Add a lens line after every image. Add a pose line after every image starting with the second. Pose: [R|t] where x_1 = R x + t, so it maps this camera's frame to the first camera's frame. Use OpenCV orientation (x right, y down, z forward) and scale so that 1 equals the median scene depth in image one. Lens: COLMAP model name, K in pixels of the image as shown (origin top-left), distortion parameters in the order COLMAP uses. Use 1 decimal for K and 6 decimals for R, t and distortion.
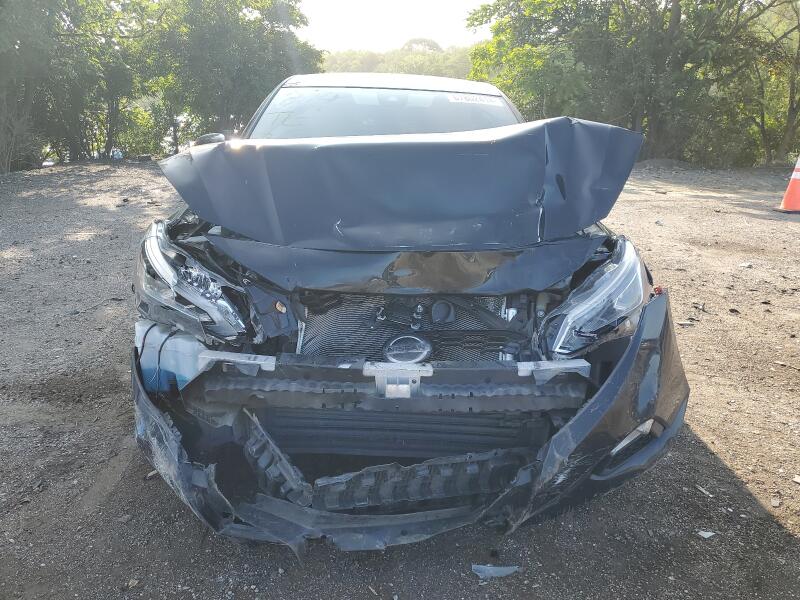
lens RADIAL K [[638.0, 0, 403.0], [0, 638.0, 304.6], [0, 0, 1]] dist [-0.012289, -0.011812]
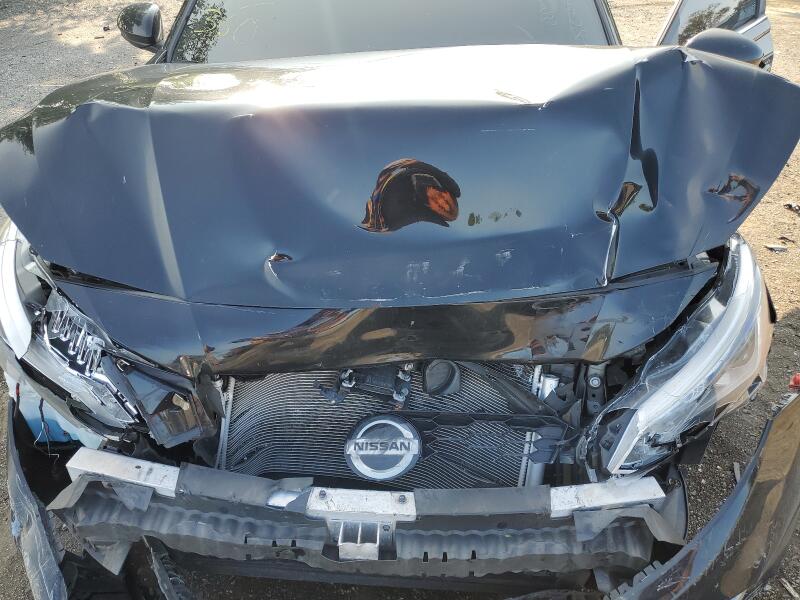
lens RADIAL K [[638.0, 0, 395.2], [0, 638.0, 294.5], [0, 0, 1]] dist [-0.012289, -0.011812]
pose [[0.997575, 0.033867, -0.060809, 0.054075], [-0.014600, 0.956023, 0.292929, -0.275244], [0.068056, -0.291331, 0.954198, 0.422820]]
